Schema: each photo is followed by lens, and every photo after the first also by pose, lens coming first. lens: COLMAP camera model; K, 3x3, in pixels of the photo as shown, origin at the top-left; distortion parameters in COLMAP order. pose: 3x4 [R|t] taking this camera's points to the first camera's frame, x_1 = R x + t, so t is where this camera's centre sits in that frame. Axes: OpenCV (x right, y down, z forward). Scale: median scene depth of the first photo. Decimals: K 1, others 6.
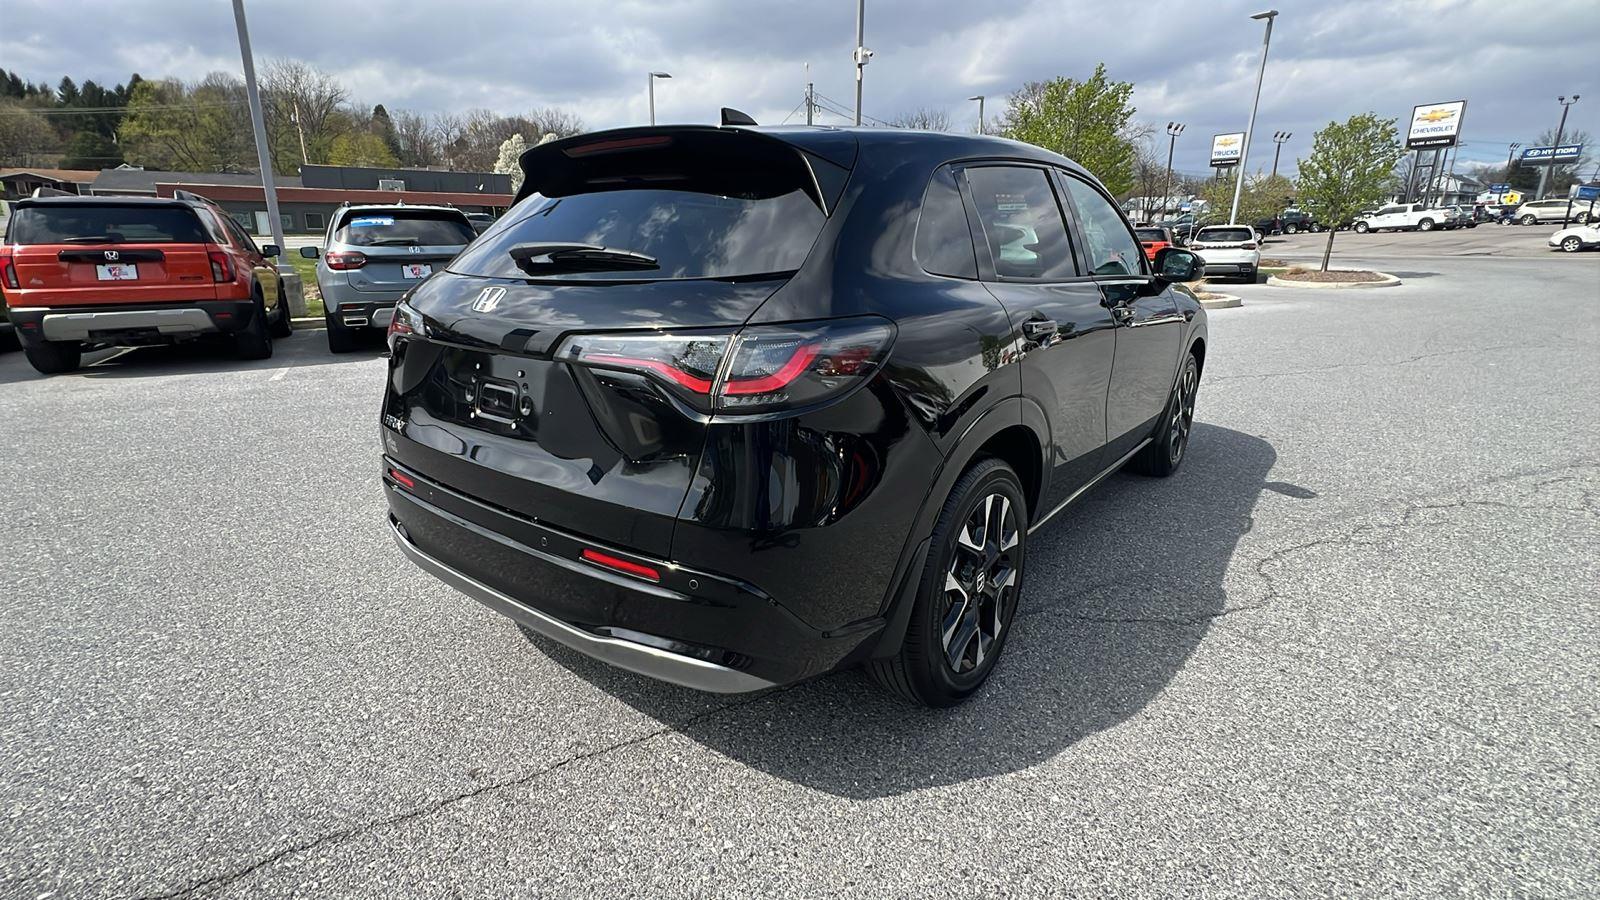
lens RADIAL K [[737.3, 0, 789.8], [0, 737.3, 448.6], [0, 0, 1]] dist [-0.002861, 0.001758]
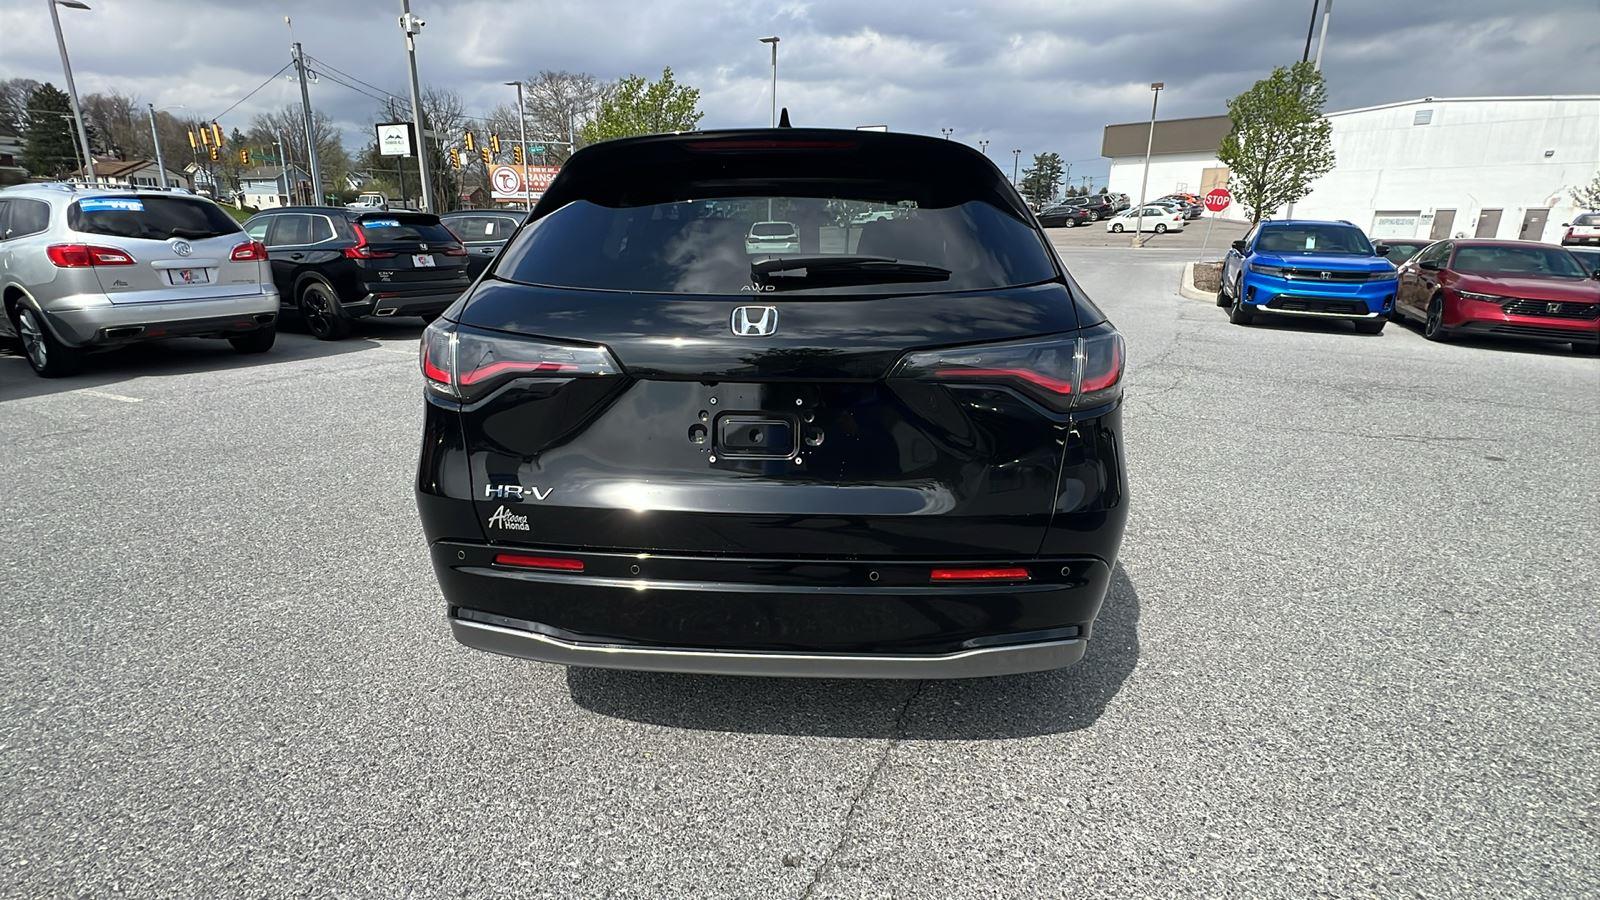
lens RADIAL K [[737.3, 0, 795.5], [0, 737.3, 450.1], [0, 0, 1]] dist [-0.002861, 0.001758]
pose [[0.821937, -0.160728, 0.546430, -0.267130], [0.153392, 0.986378, 0.059404, -0.027904], [-0.548535, 0.034992, 0.835395, 0.076428]]
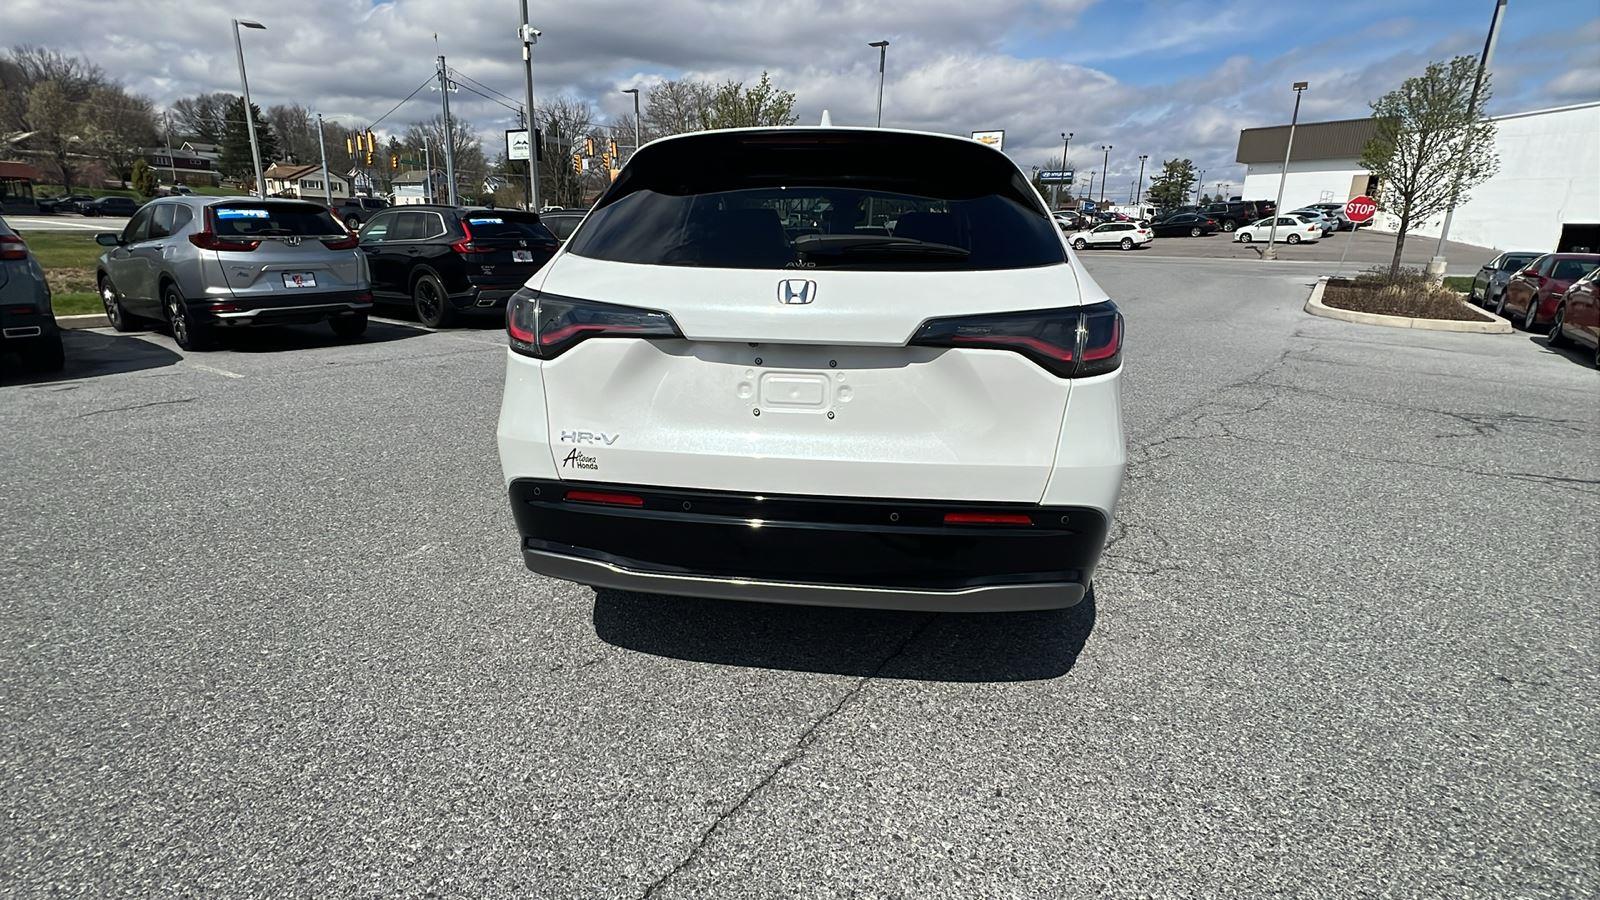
lens RADIAL K [[737.3, 0, 795.9], [0, 737.3, 450.4], [0, 0, 1]] dist [-0.002861, 0.001758]
pose [[0.895518, -0.110665, 0.431046, -0.206019], [0.105958, 0.993754, 0.035000, -0.016145], [-0.432227, 0.014330, 0.901651, 0.055783]]
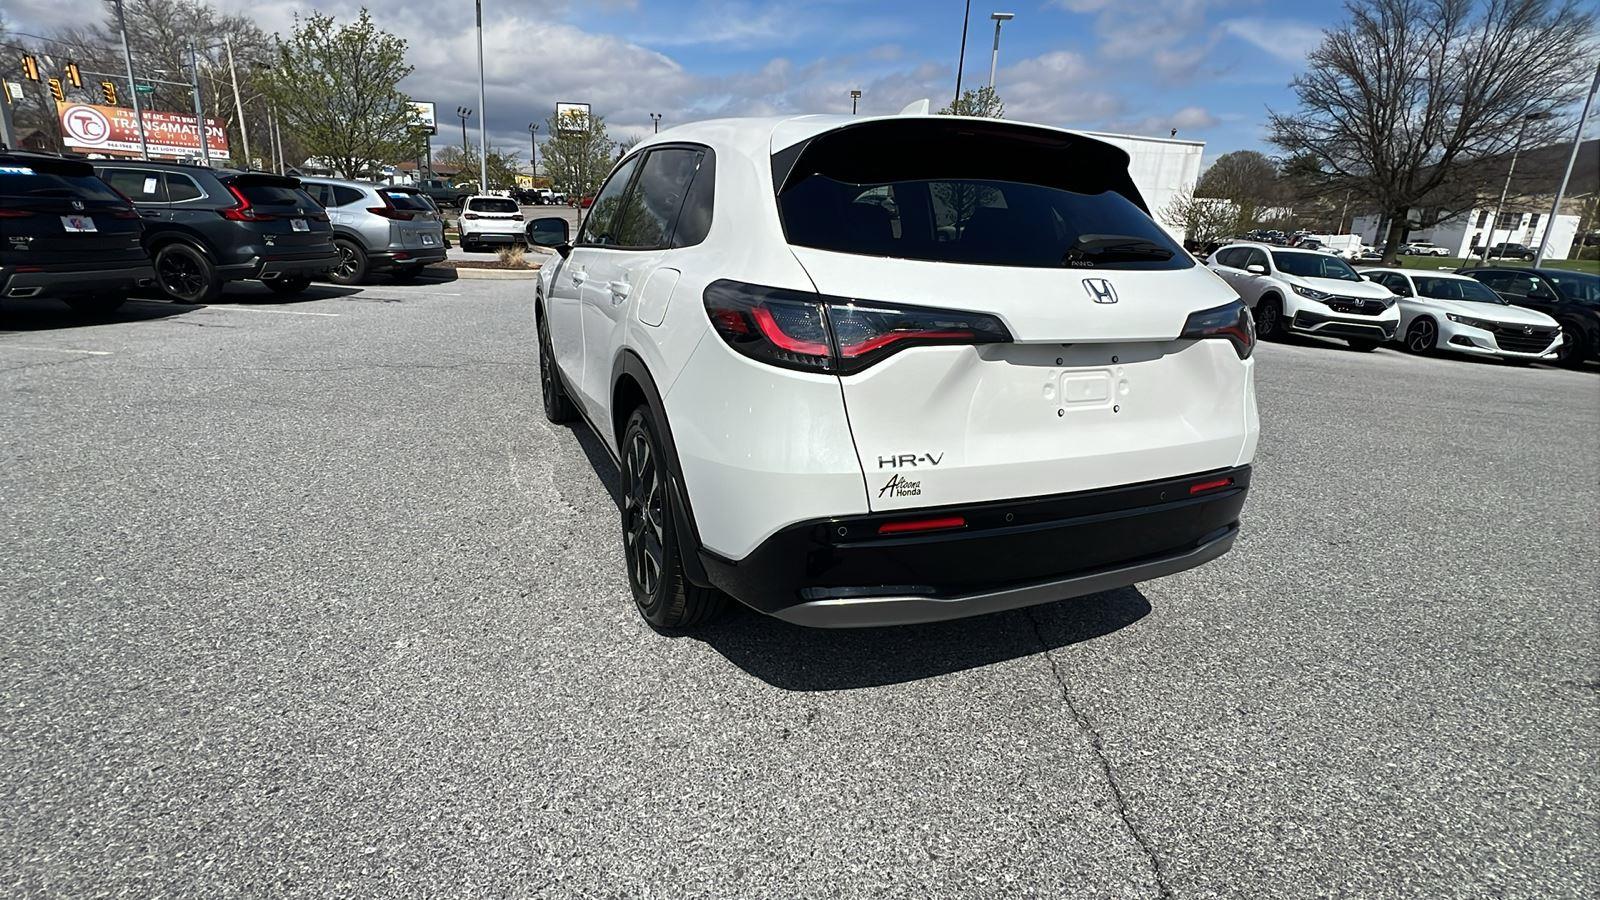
lens RADIAL K [[737.3, 0, 788.4], [0, 737.3, 453.6], [0, 0, 1]] dist [-0.002861, 0.001758]
pose [[0.549110, -0.221830, 0.805773, -0.452203], [0.181613, 0.972764, 0.144039, -0.086429], [-0.815779, 0.067245, 0.574442, 0.314338]]
